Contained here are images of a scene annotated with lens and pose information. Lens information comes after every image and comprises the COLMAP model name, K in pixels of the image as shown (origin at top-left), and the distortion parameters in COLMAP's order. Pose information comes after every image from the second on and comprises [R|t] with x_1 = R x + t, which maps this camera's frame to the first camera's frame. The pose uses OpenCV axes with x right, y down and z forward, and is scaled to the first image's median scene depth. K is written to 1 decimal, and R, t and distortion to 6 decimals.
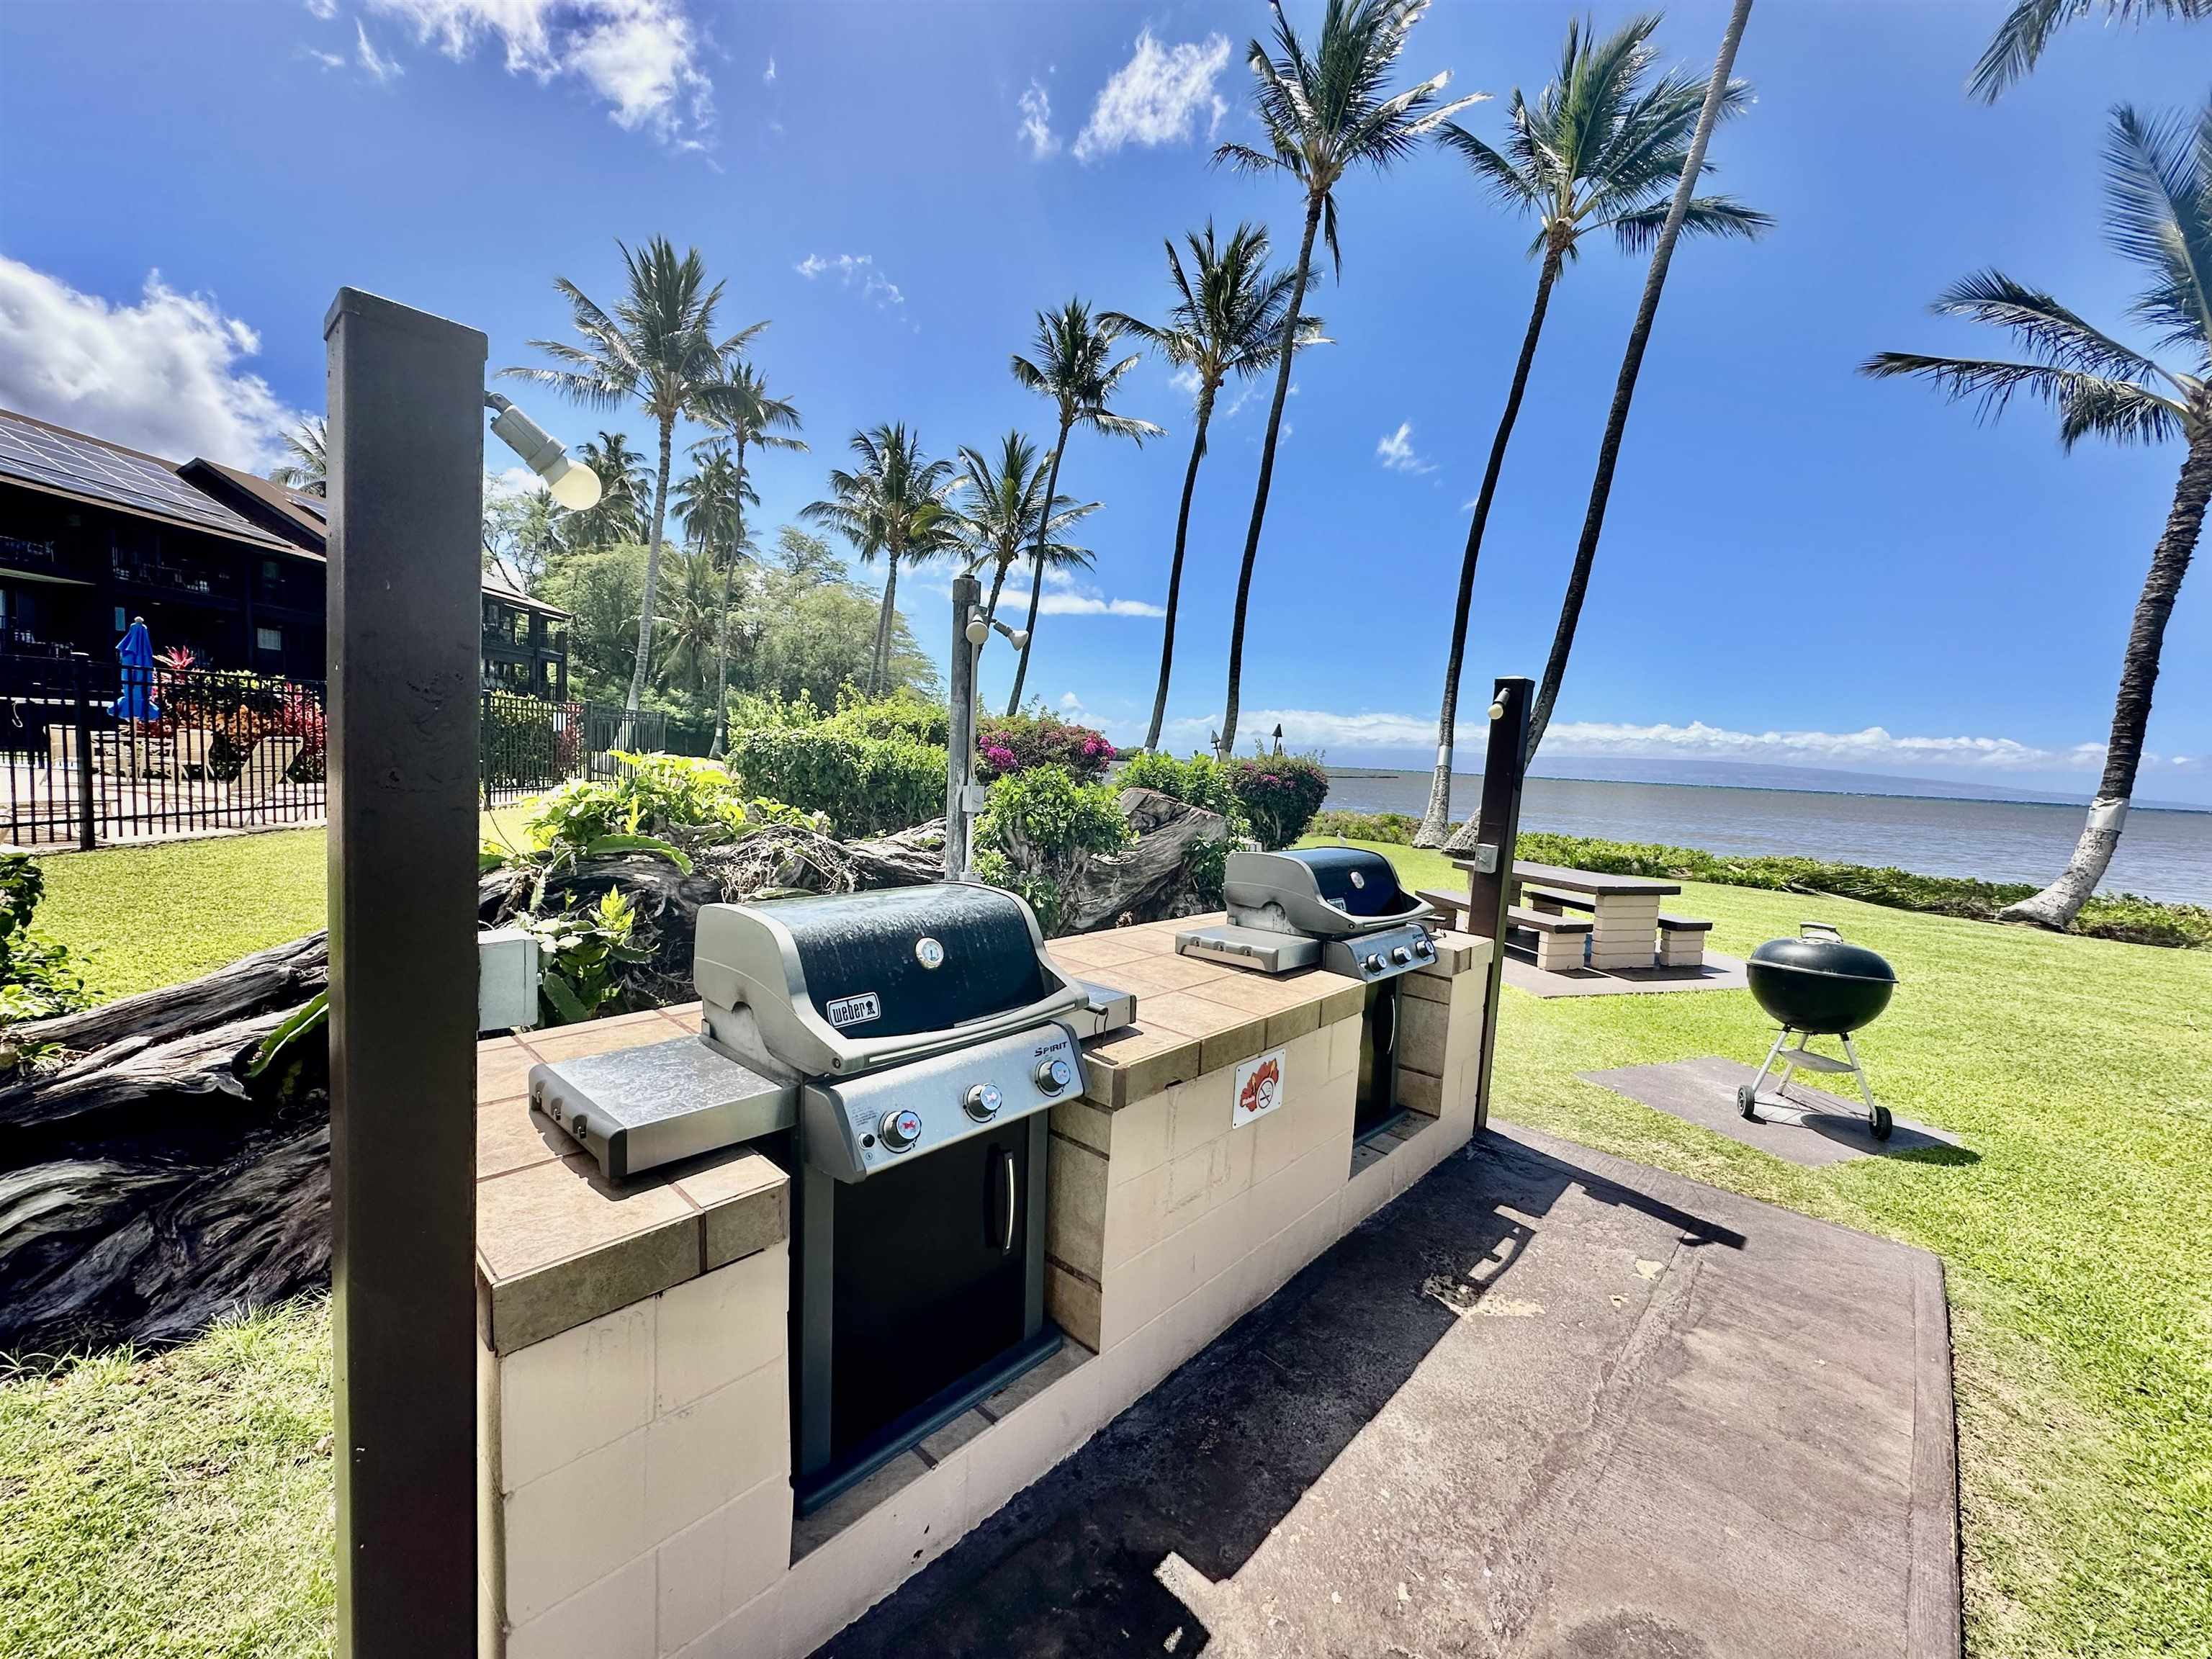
lens RADIAL K [[884.2, 0, 1106.0], [0, 884.2, 829.5], [0, 0, 1]] dist [-0.000319, -0.000092]
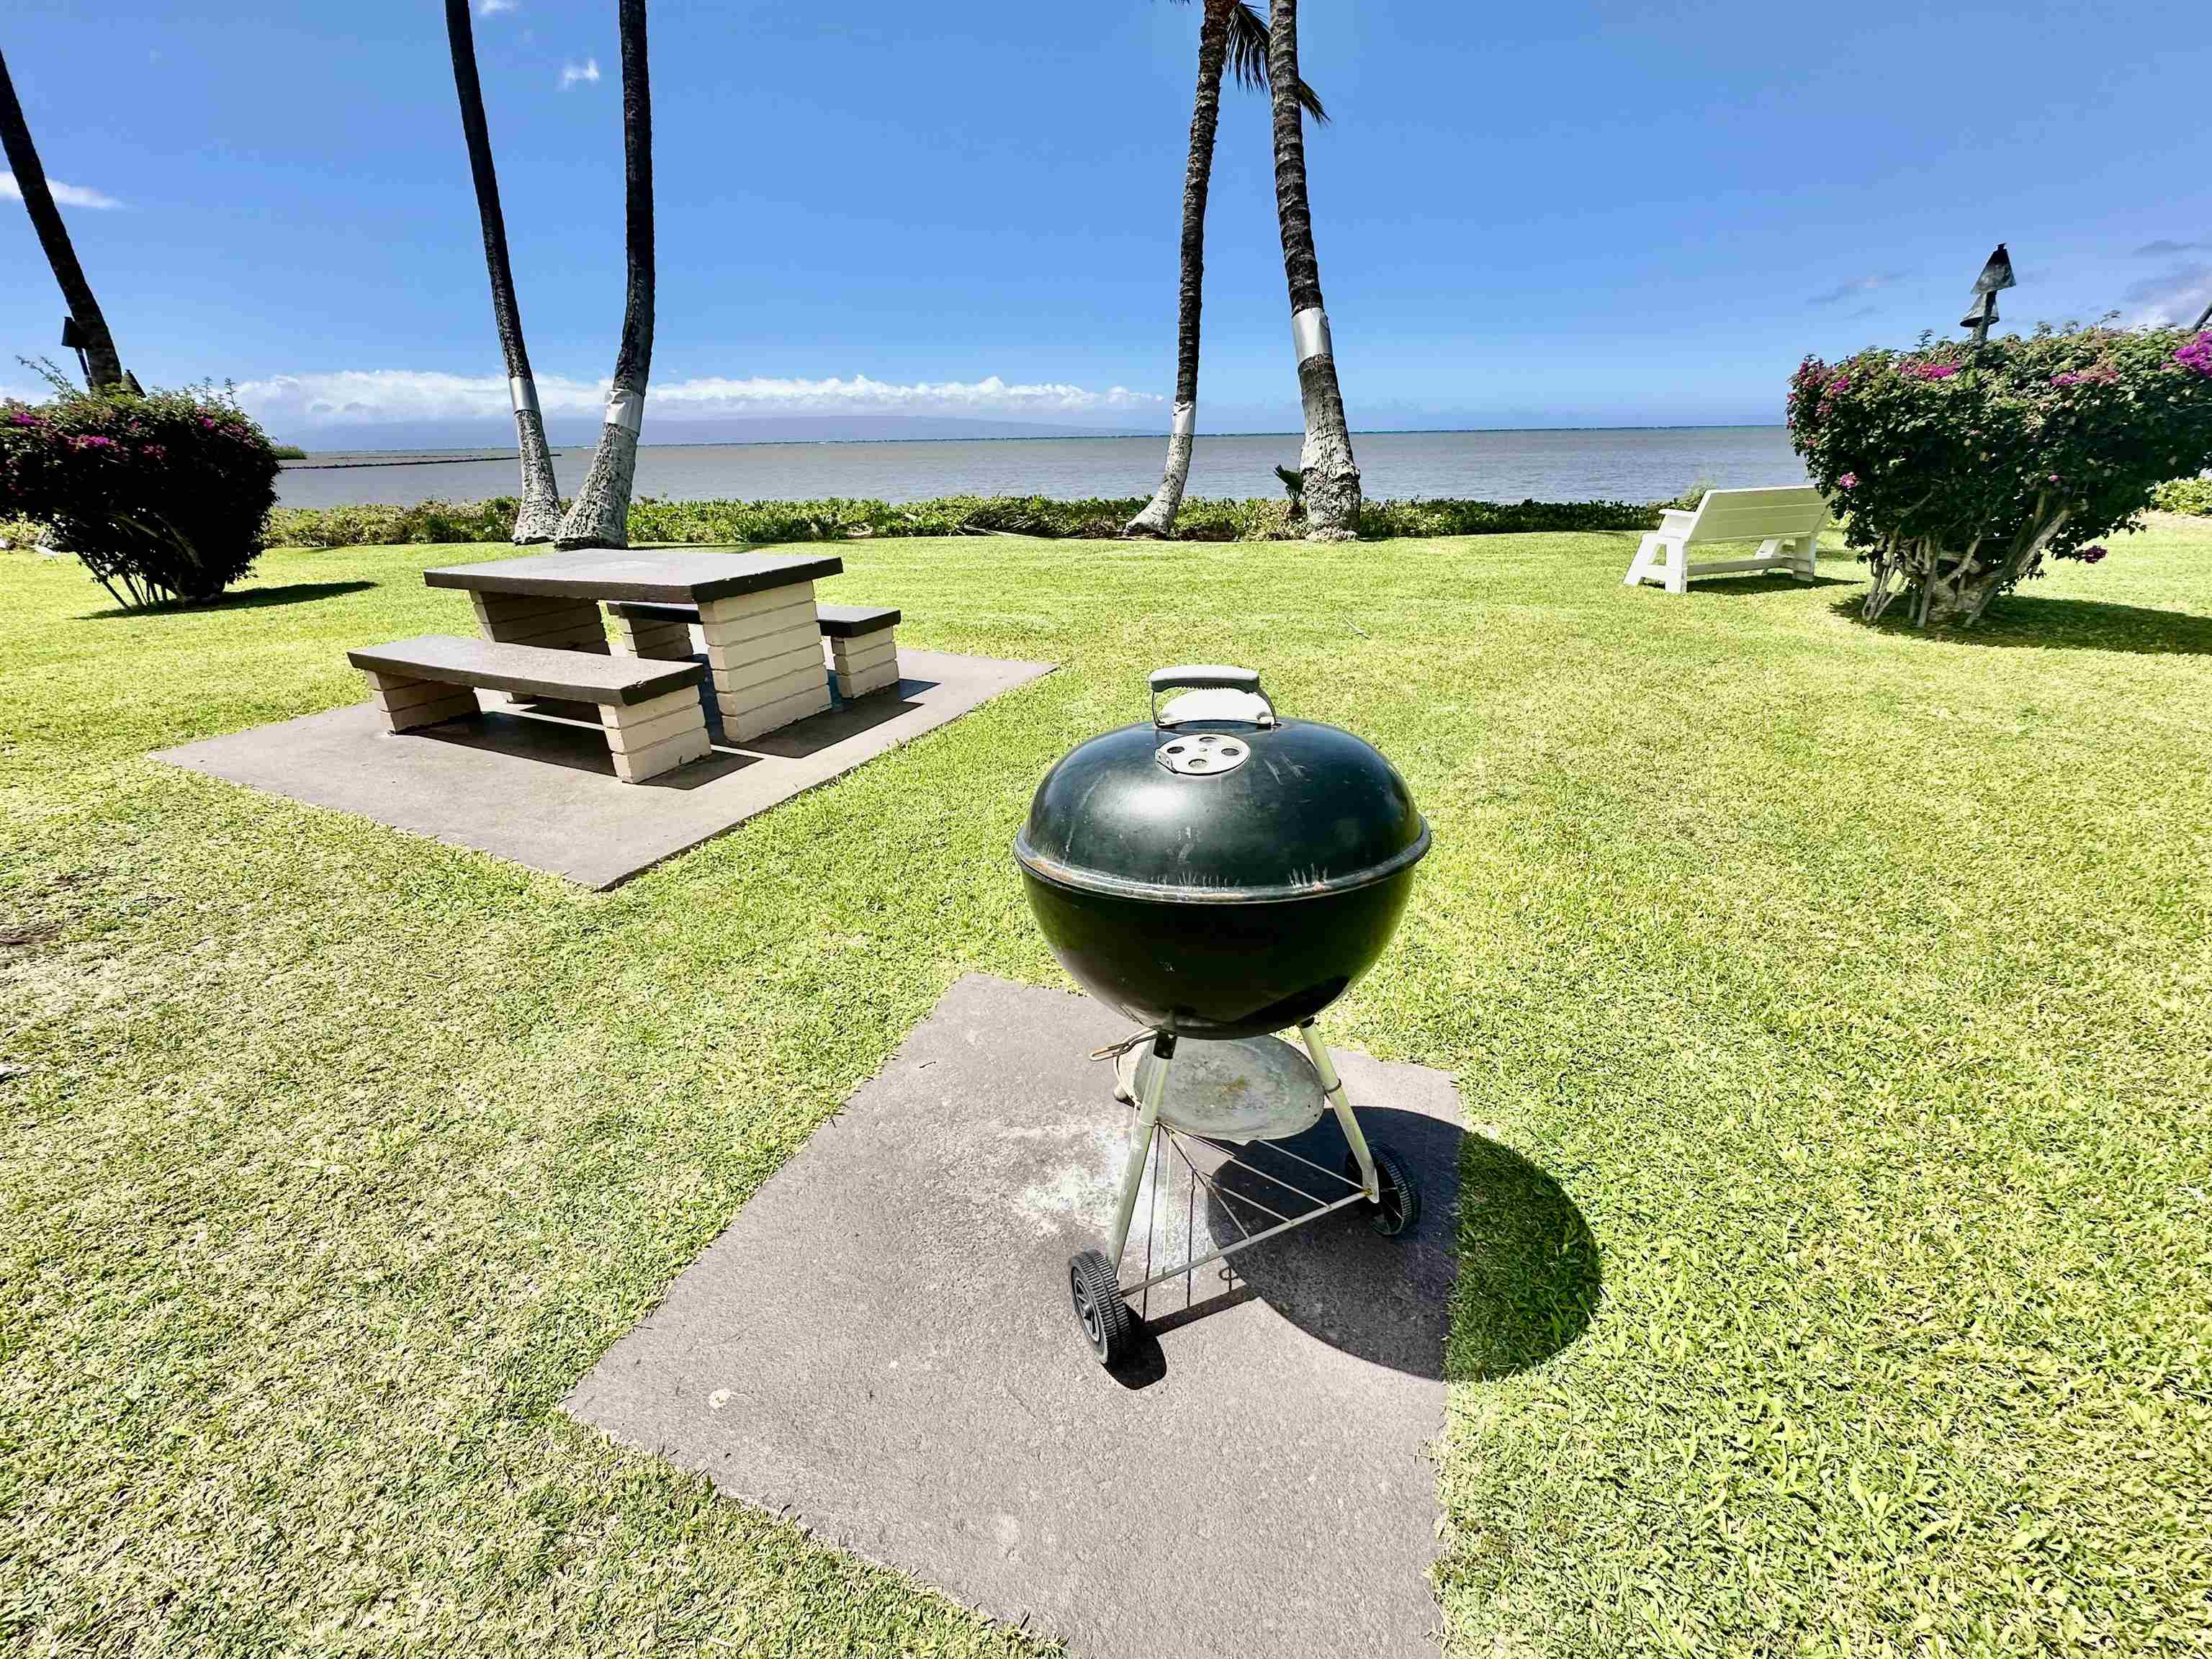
lens RADIAL K [[884.2, 0, 1106.0], [0, 884.2, 829.5], [0, 0, 1]] dist [-0.000319, -0.000092]
pose [[0.671916, -0.356547, 0.649156, 0.189664], [0.113422, 0.915692, 0.385543, 0.014488], [-0.731891, -0.185424, 0.655709, 0.267233]]
